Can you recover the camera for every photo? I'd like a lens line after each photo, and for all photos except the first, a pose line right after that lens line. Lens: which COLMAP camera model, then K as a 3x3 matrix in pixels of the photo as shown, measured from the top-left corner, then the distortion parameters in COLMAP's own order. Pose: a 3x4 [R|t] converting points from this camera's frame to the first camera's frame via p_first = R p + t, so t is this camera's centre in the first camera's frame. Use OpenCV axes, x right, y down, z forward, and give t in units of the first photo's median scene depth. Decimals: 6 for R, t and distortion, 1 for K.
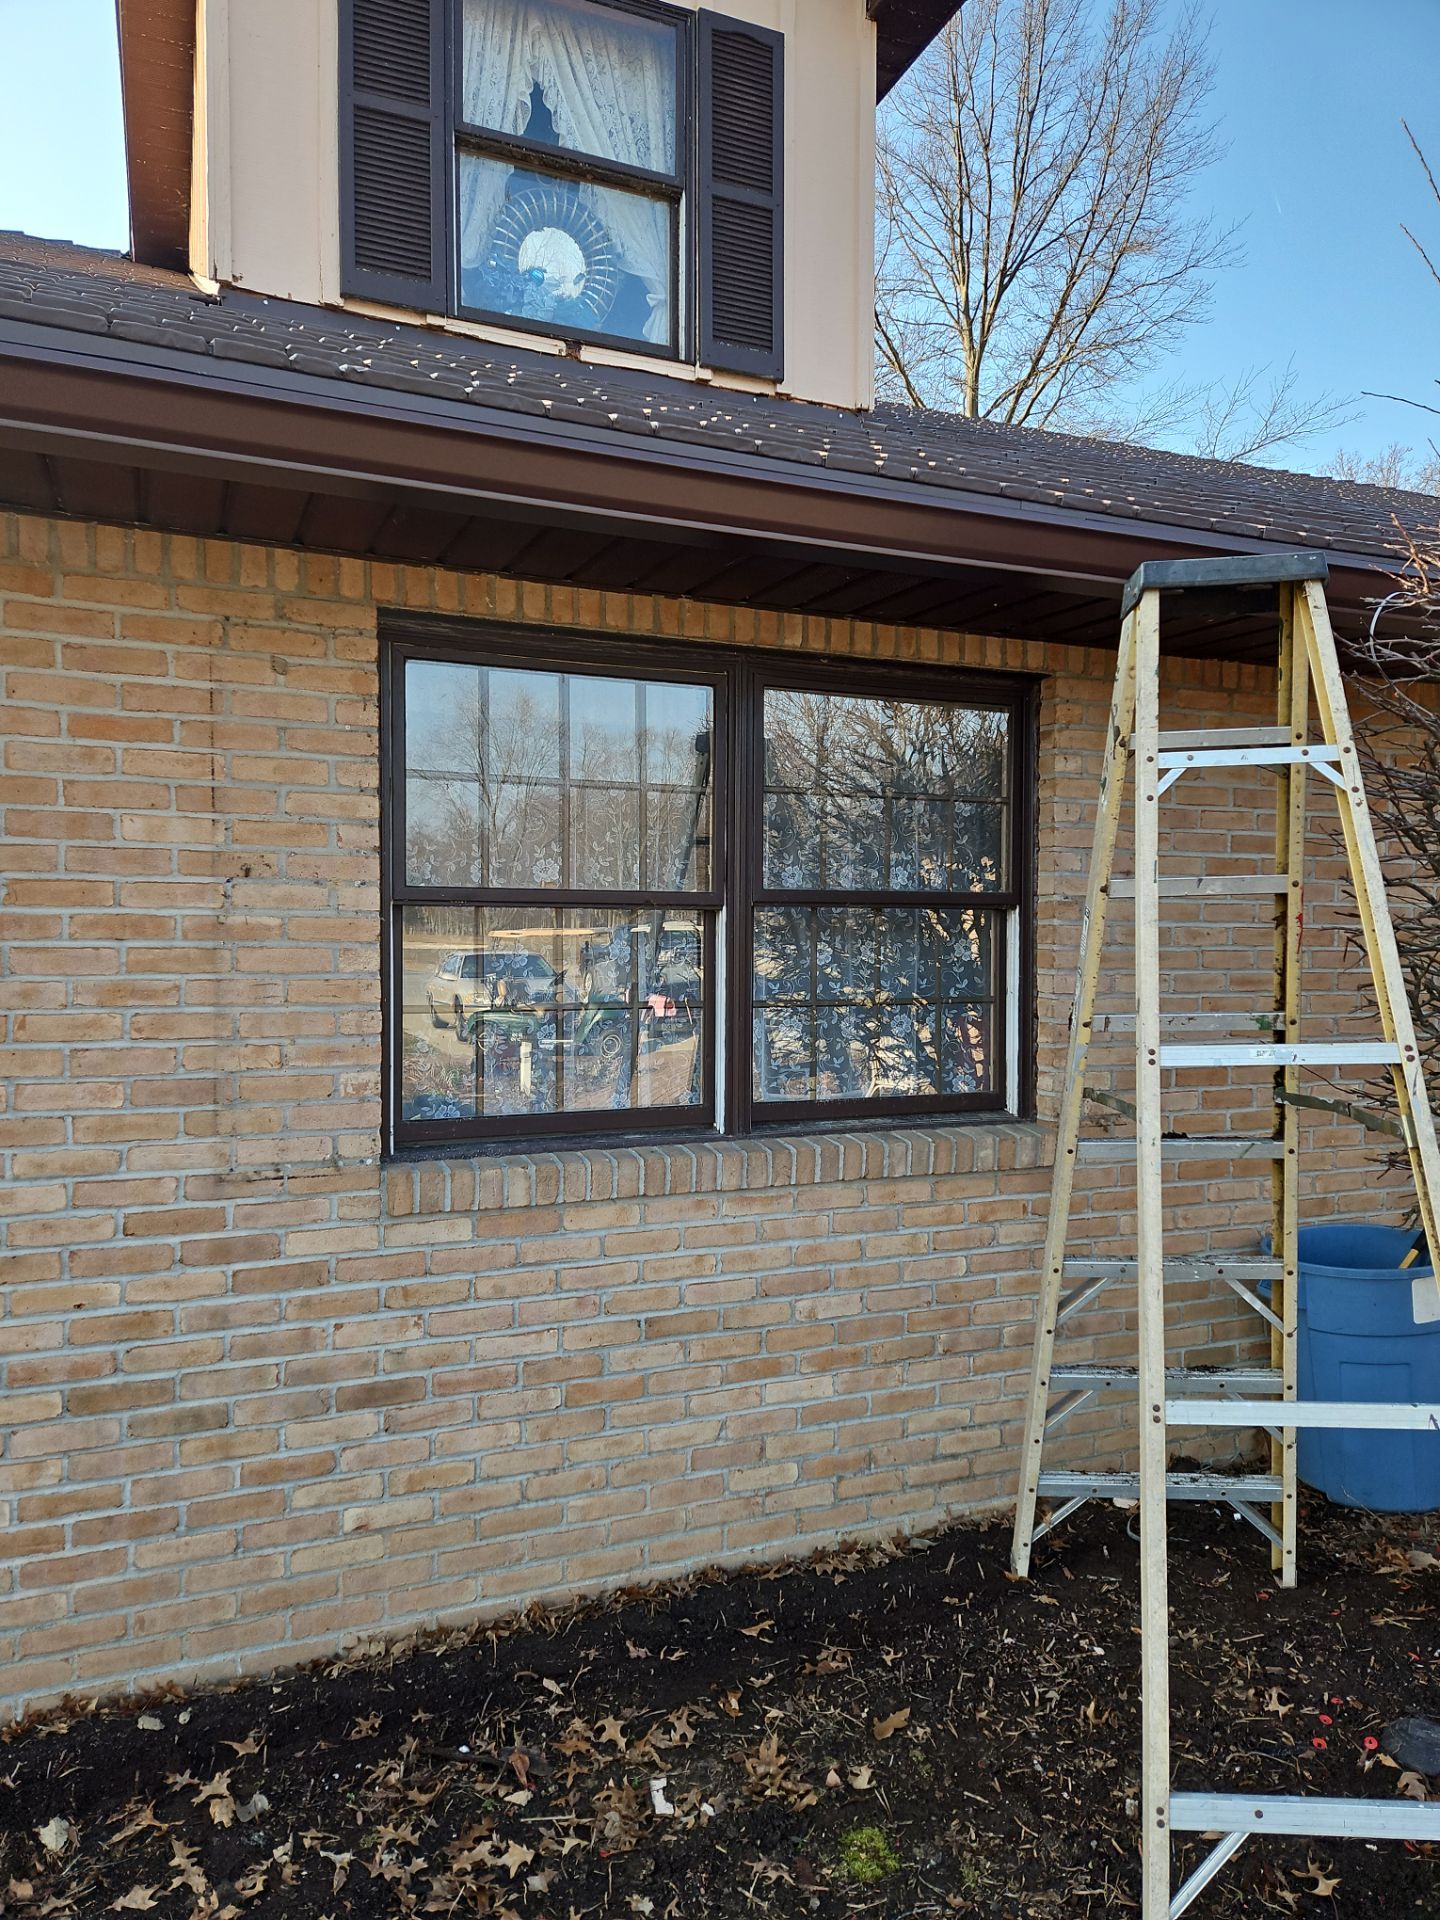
lens RADIAL K [[1330.3, 0, 748.0], [0, 1330.3, 939.0], [0, 0, 1]] dist [0.087311, -0.076998]
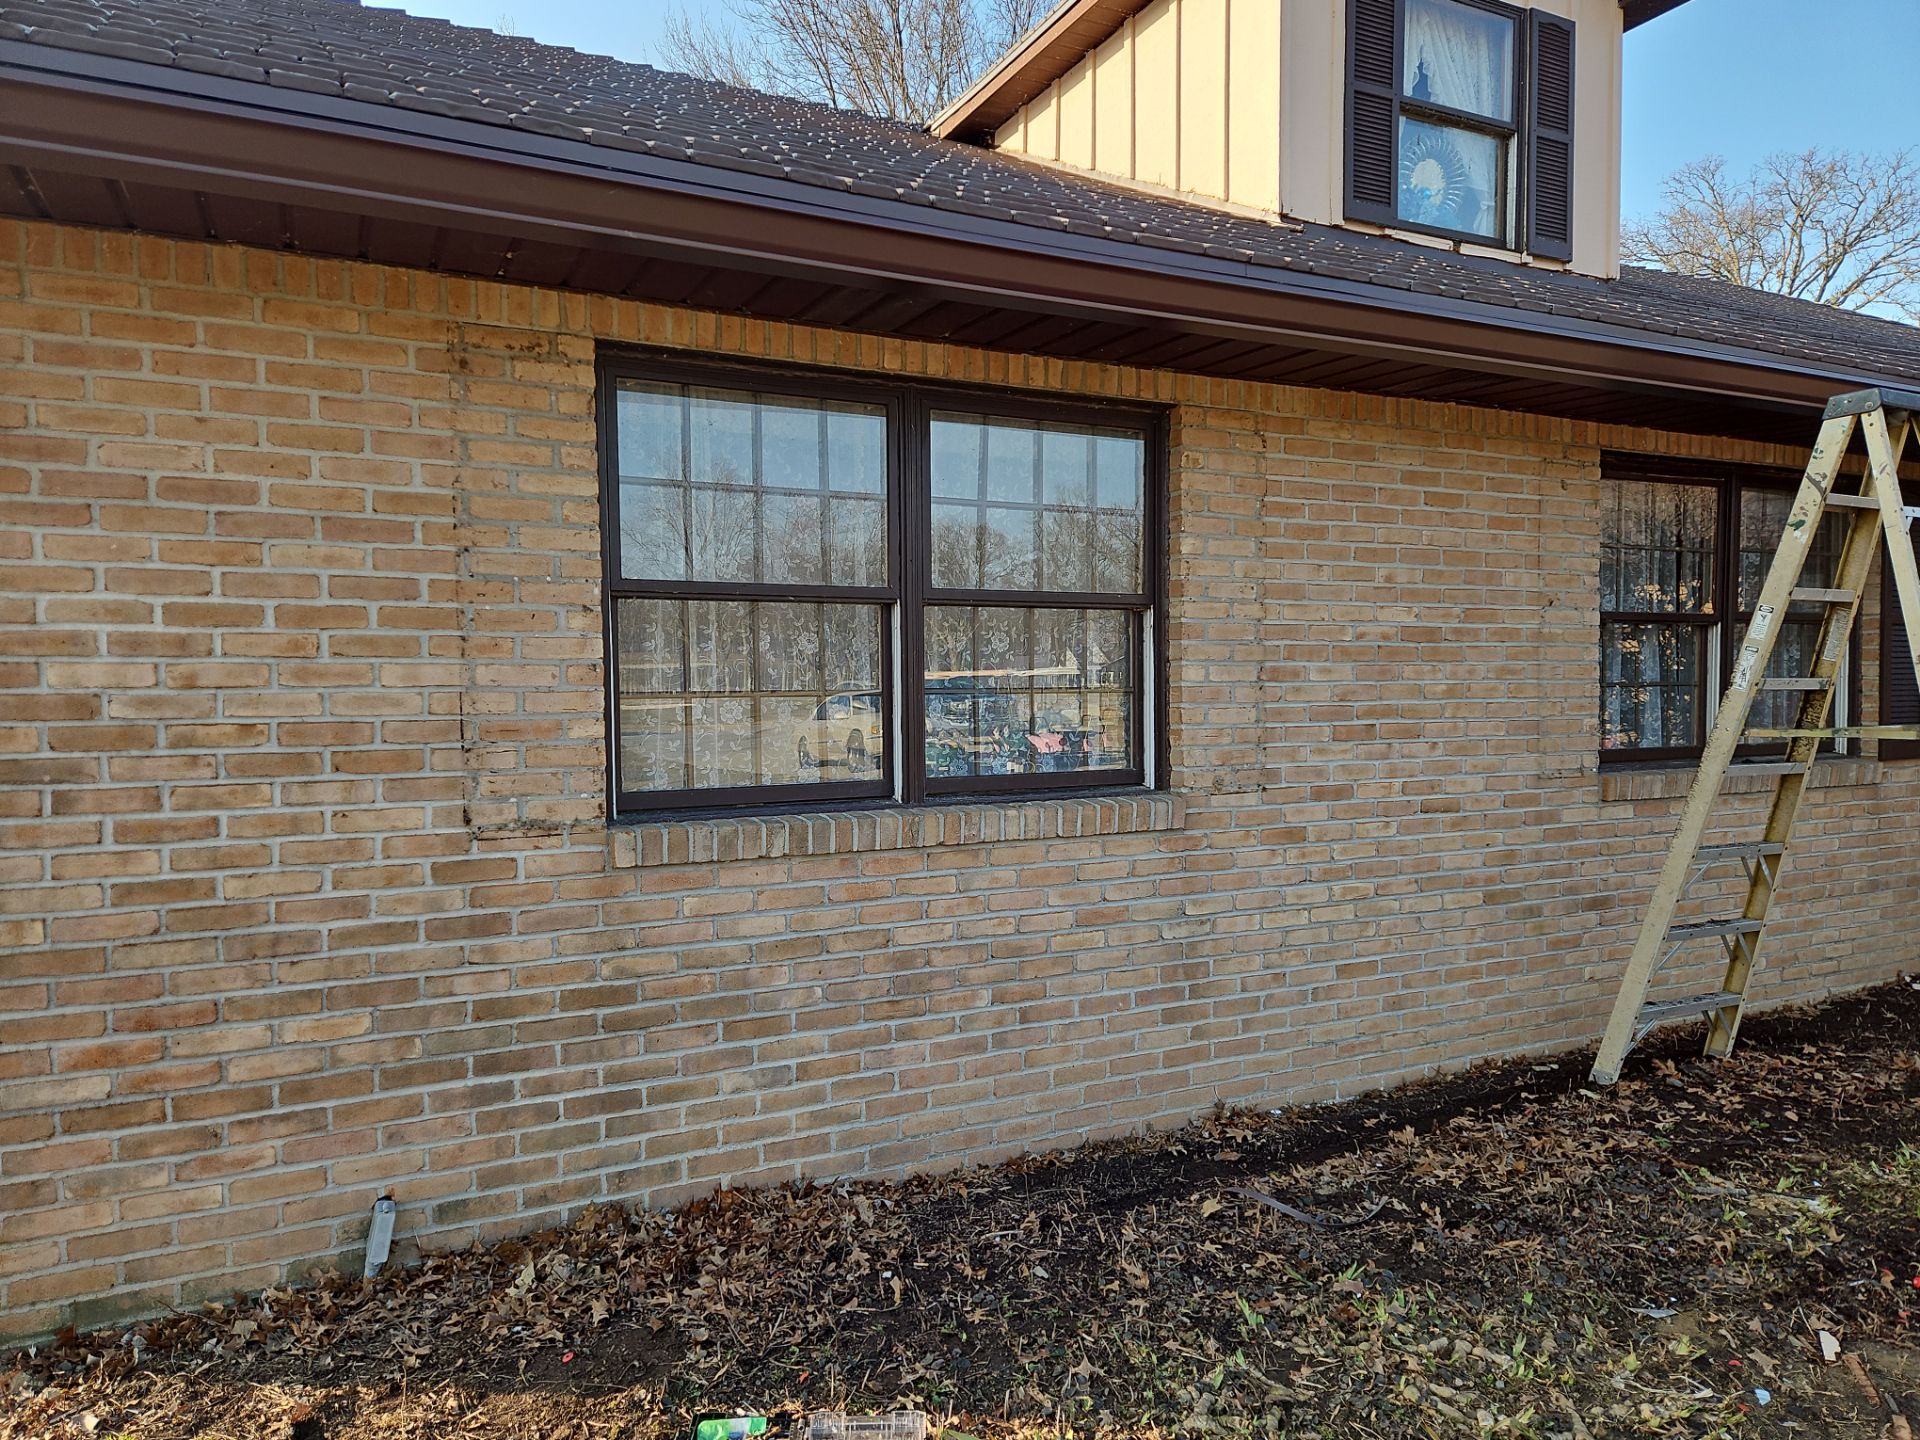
lens RADIAL K [[1313.2, 0, 957.1], [0, 1313.2, 722.1], [0, 0, 1]] dist [0.092737, -0.079444]
pose [[0.998046, -0.017909, 0.059860, -1.102999], [0.016098, 0.999402, 0.030593, 0.035051], [-0.060372, -0.029569, 0.997738, -0.610461]]
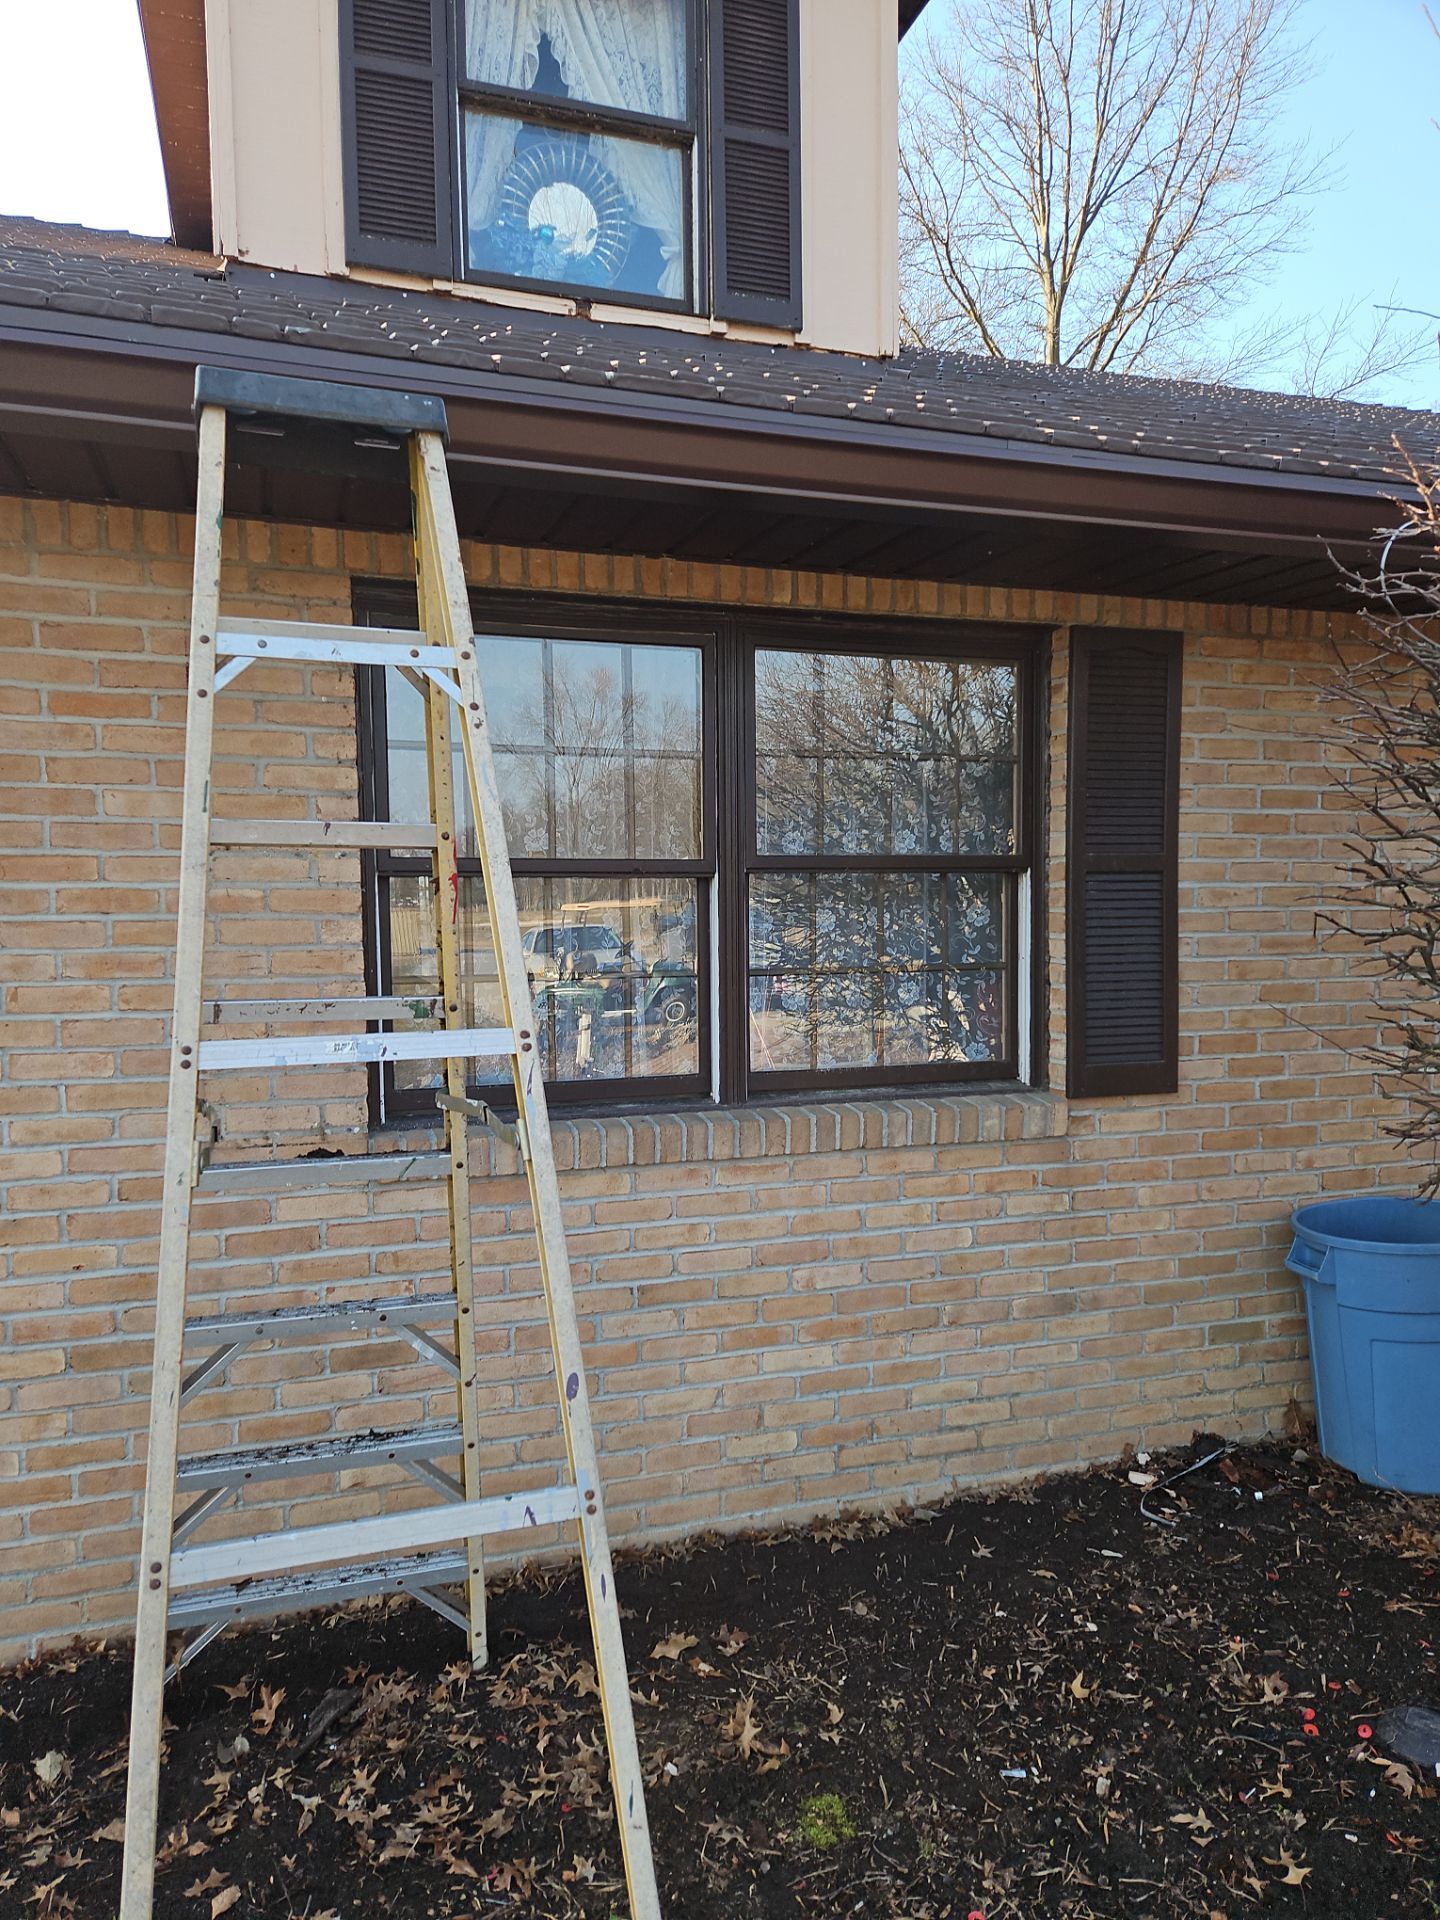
lens RADIAL K [[1329.0, 0, 720.0], [0, 1329.0, 960.0], [0, 0, 1]] dist [0.090195, -0.085234]
pose [[0.996160, -0.009722, -0.087008, 0.073695], [0.012858, 0.999285, 0.035554, 0.004739], [0.086600, -0.036537, 0.995573, 0.019225]]
